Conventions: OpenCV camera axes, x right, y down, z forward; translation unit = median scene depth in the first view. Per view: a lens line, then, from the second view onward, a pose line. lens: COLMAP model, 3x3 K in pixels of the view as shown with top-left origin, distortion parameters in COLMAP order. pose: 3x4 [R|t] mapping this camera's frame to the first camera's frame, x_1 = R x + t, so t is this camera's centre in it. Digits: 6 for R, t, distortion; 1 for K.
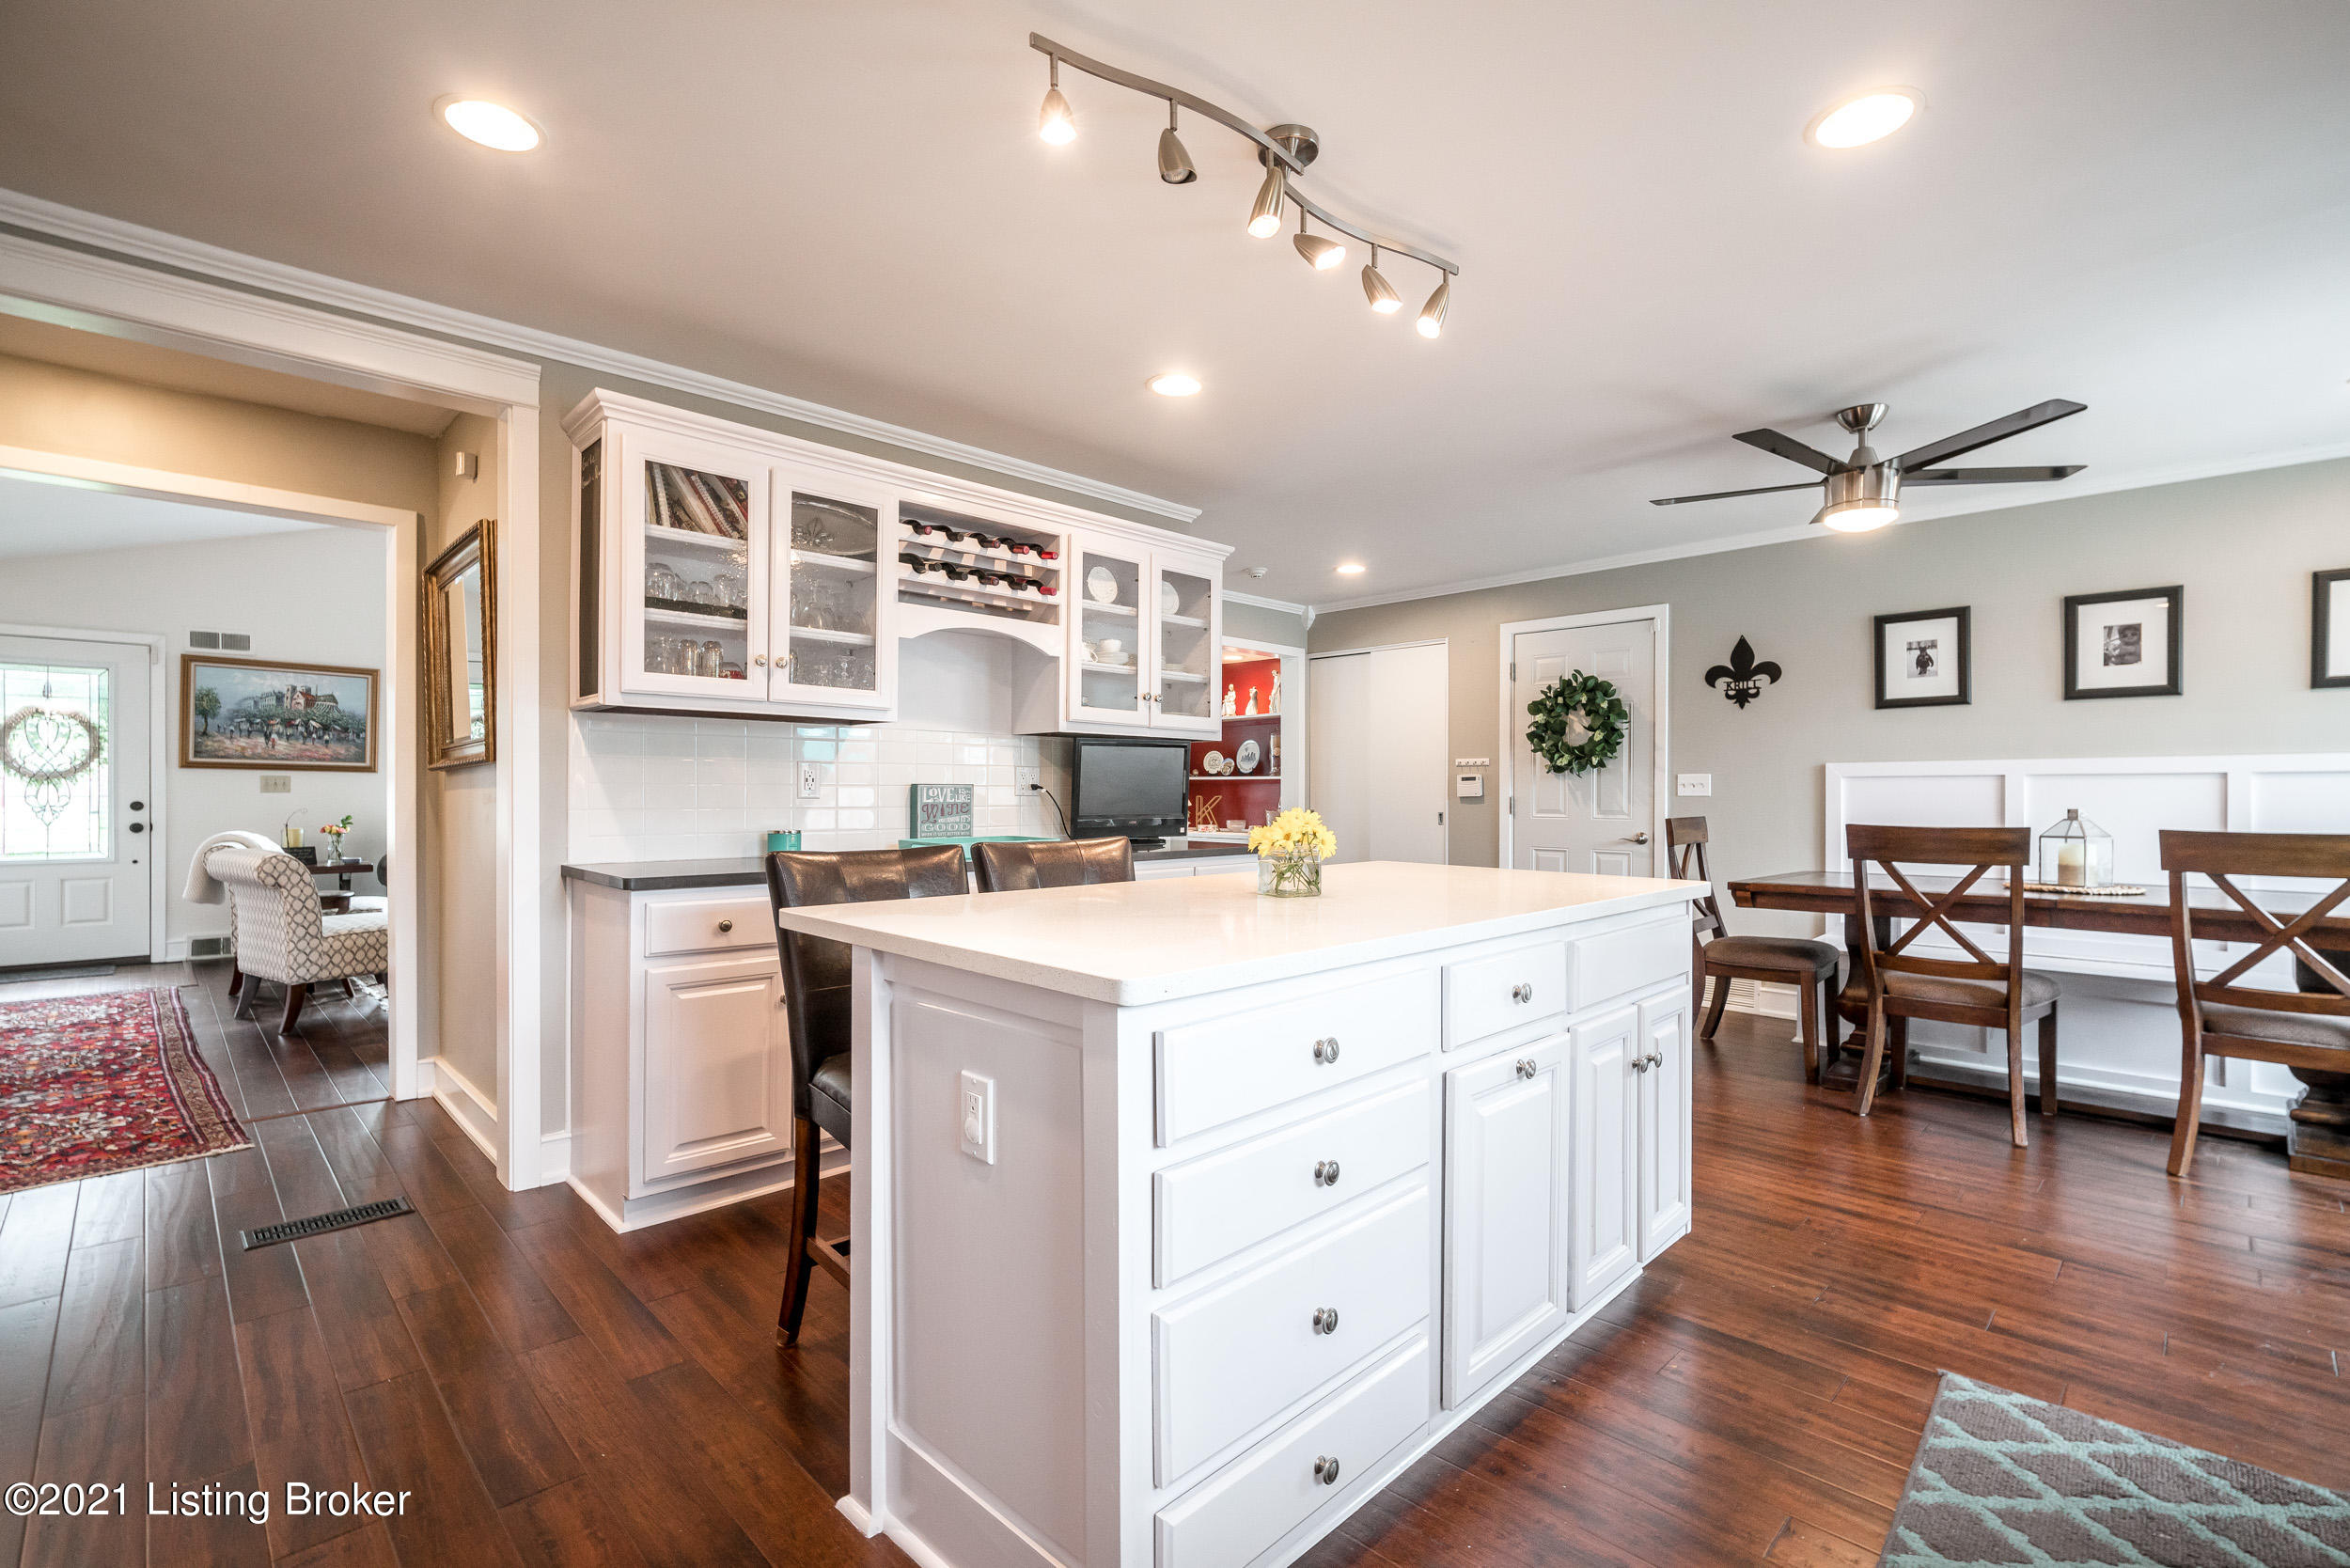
lens RADIAL K [[1077.5, 0, 1170.5], [0, 1077.5, 784.4], [0, 0, 1]] dist [-0.008988, 0.002381]
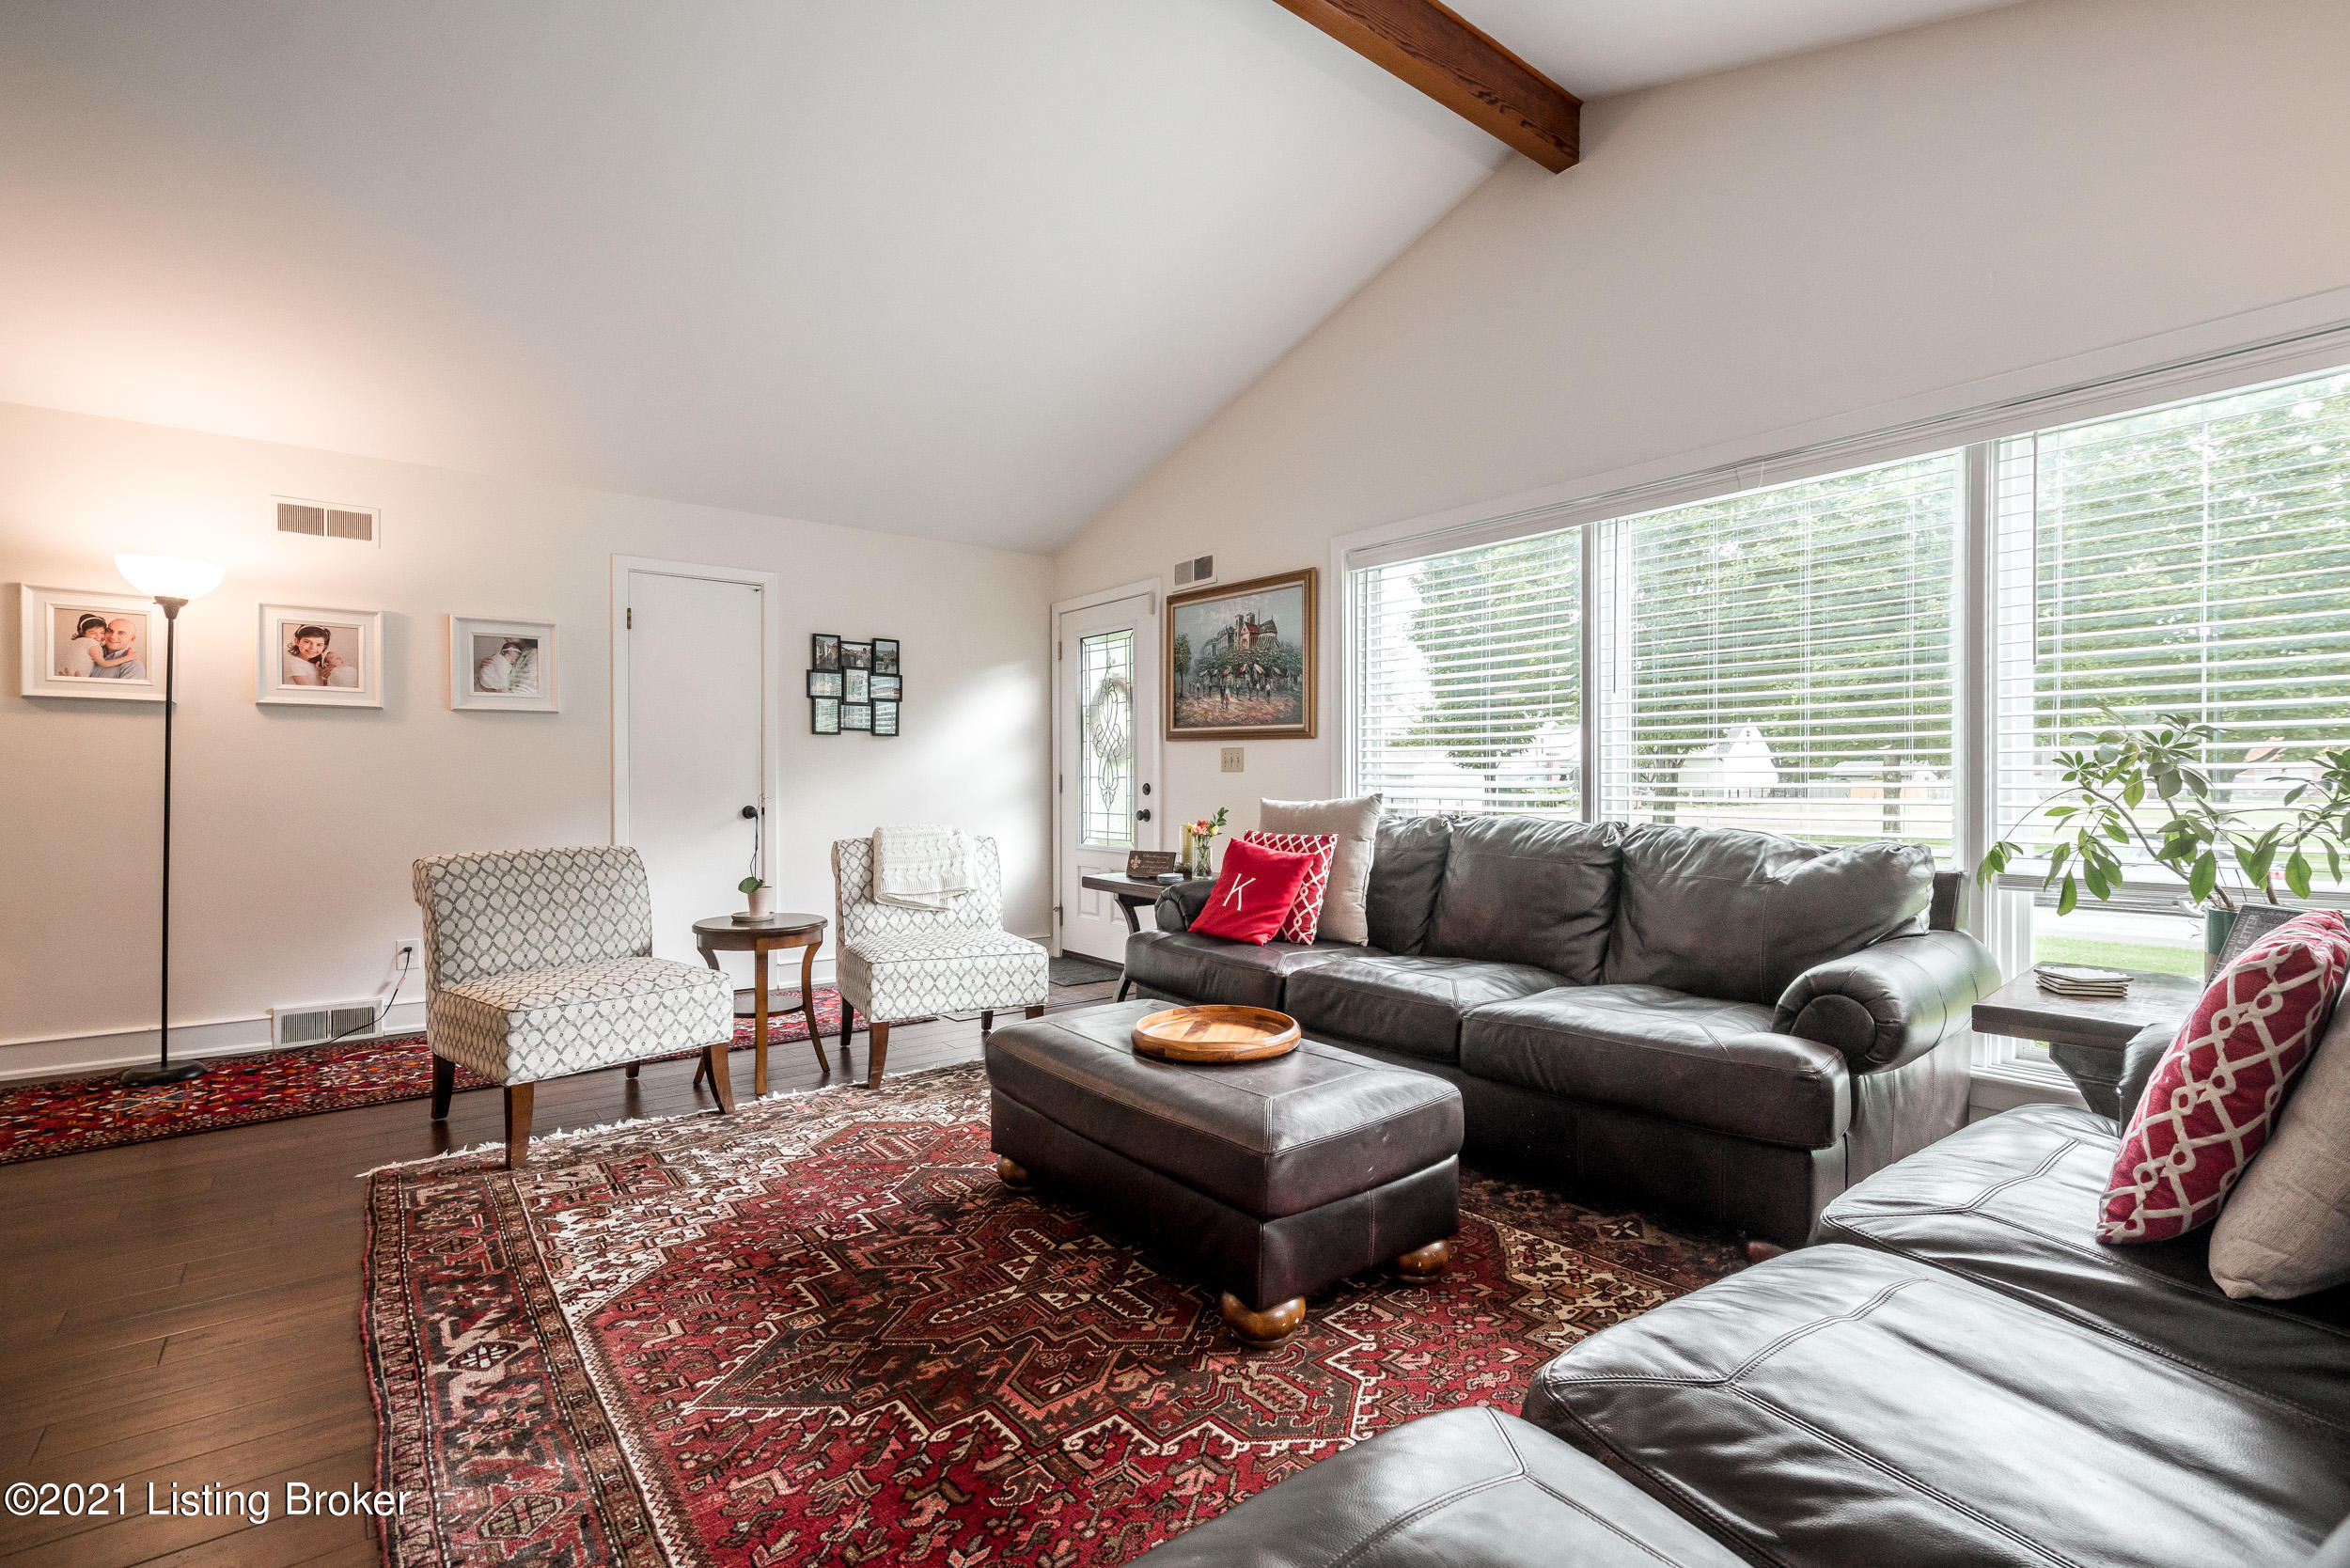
lens RADIAL K [[1077.5, 0, 1172.9], [0, 1077.5, 777.2], [0, 0, 1]] dist [-0.008988, 0.002381]
pose [[-0.111050, -0.004288, -0.993806, -0.131897], [0.001810, 0.999988, -0.004517, 0.014158], [0.993813, -0.002300, -0.111041, 1.035151]]
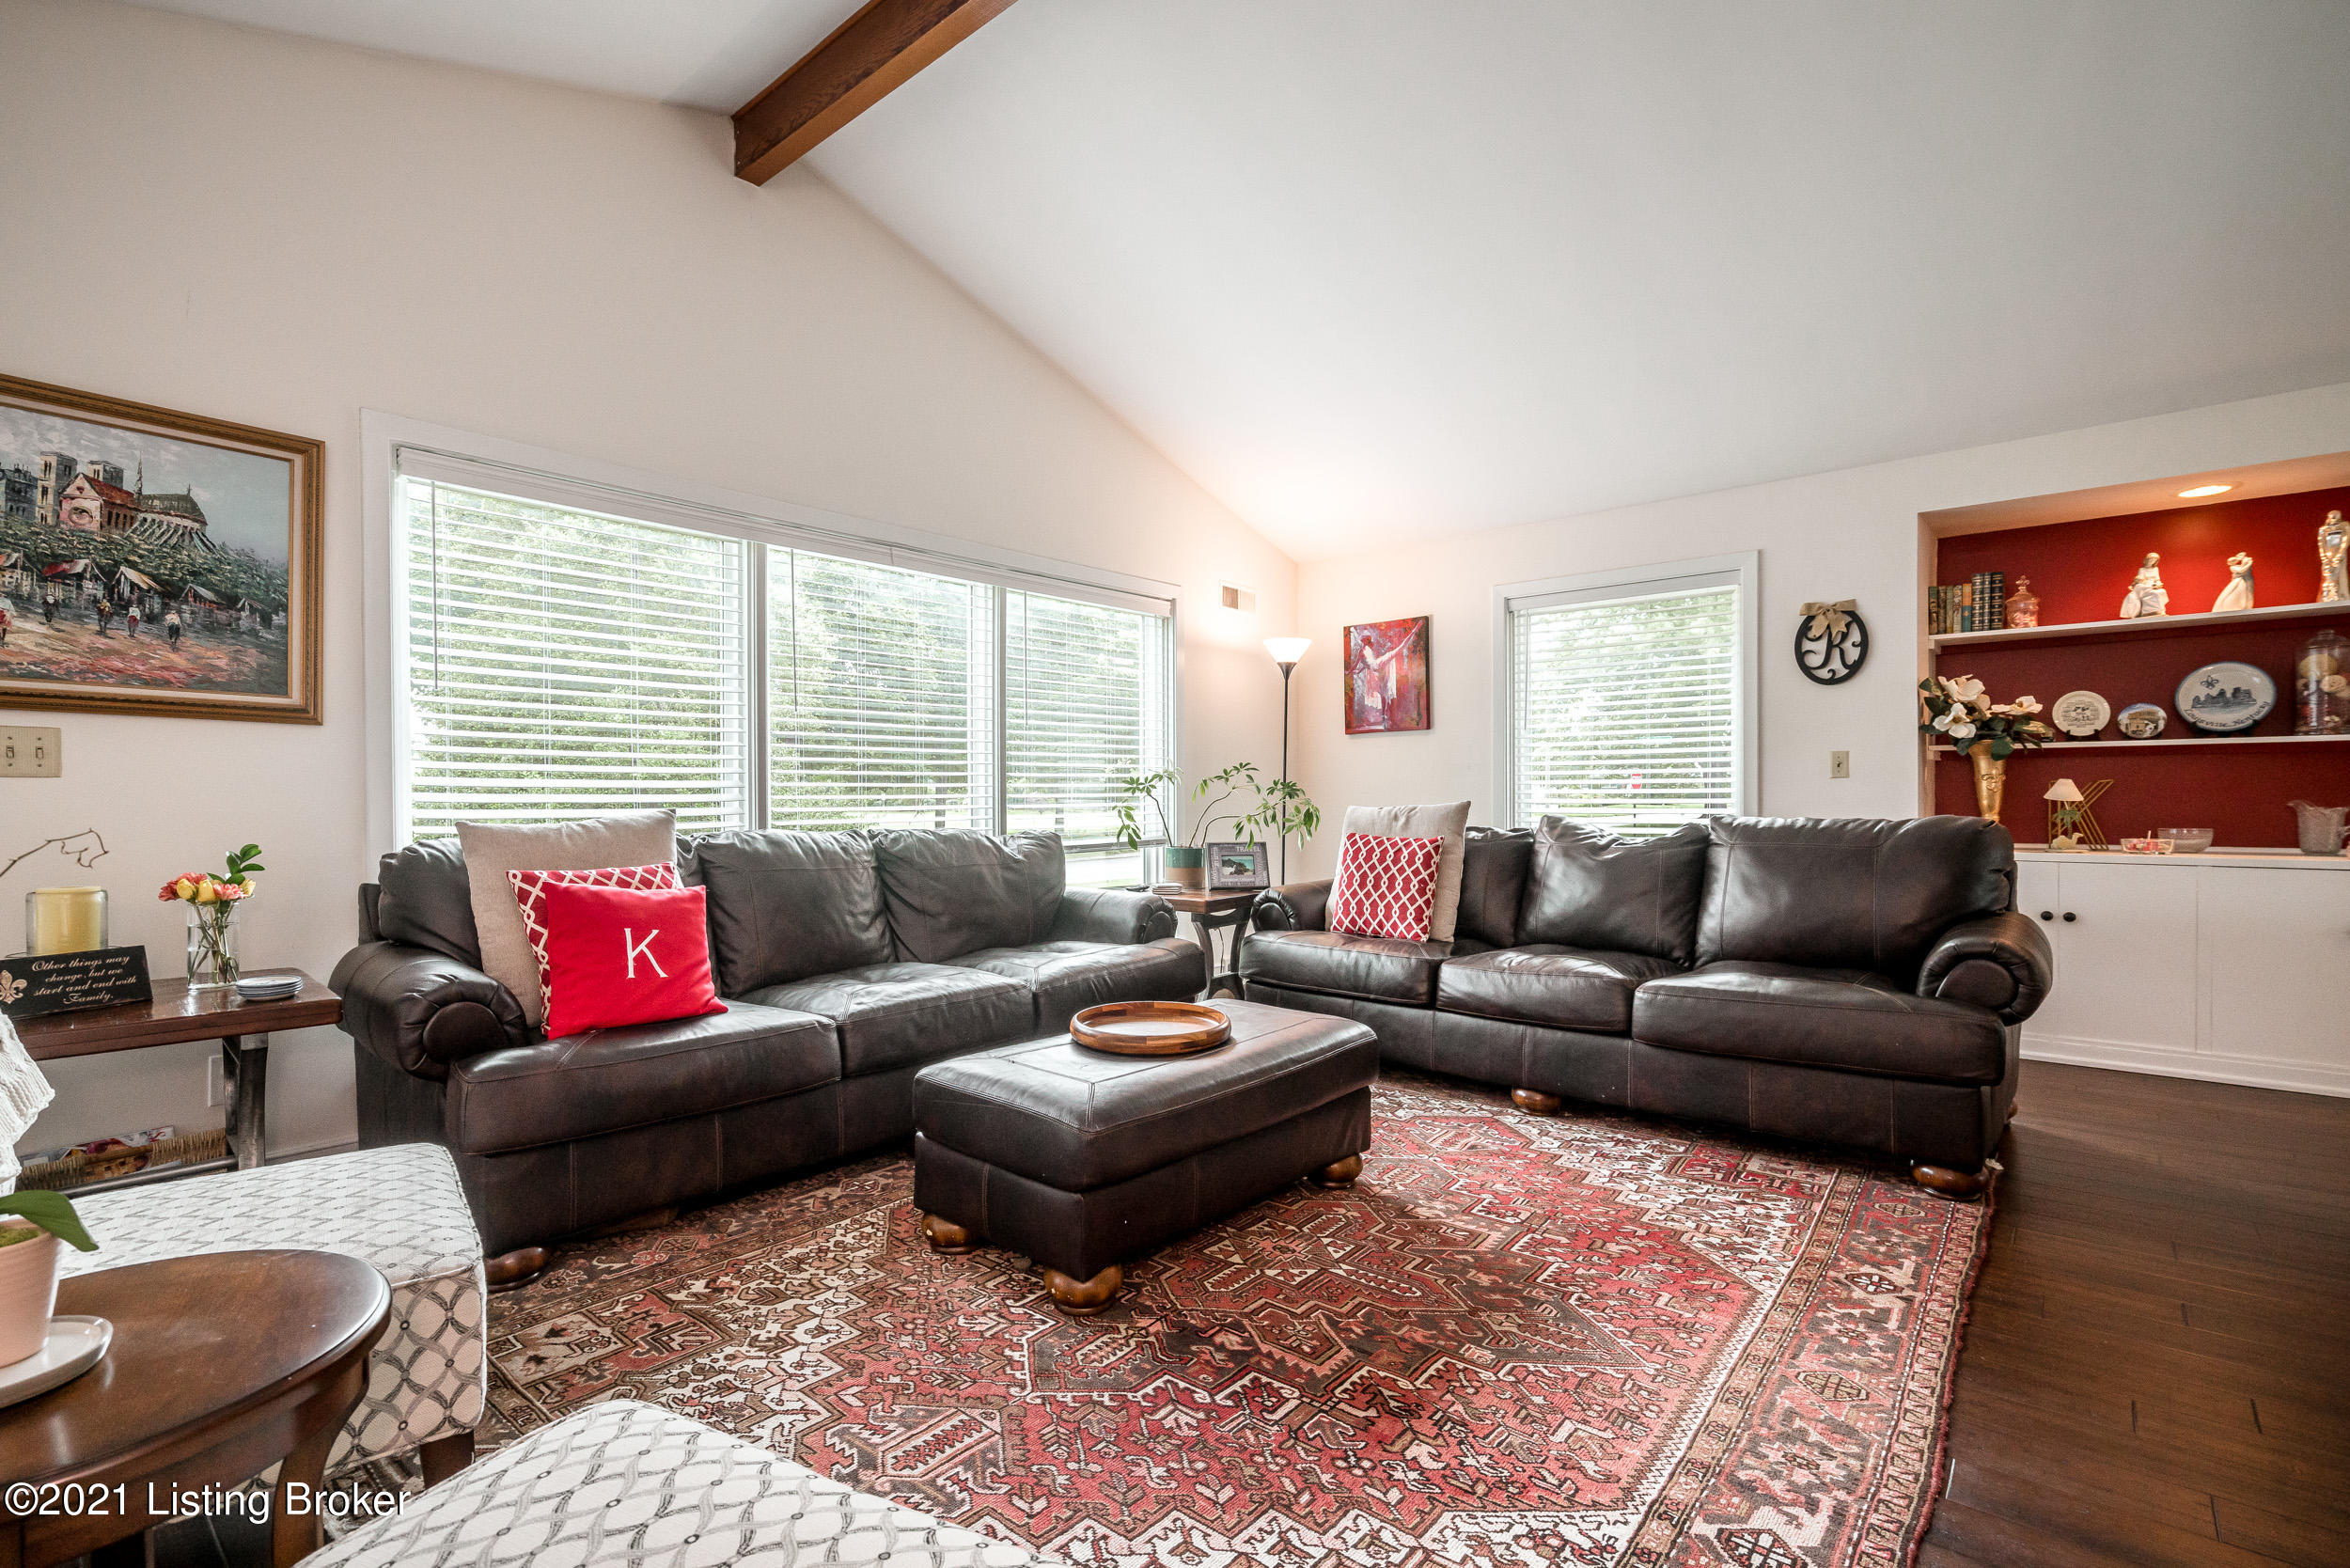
lens RADIAL K [[1077.5, 0, 1151.6], [0, 1077.5, 800.9], [0, 0, 1]] dist [-0.008988, 0.002381]
pose [[0.996239, -0.009752, 0.086093, -0.512917], [0.009346, 0.999943, 0.005115, 0.016346], [-0.086138, -0.004292, 0.996274, 0.641123]]
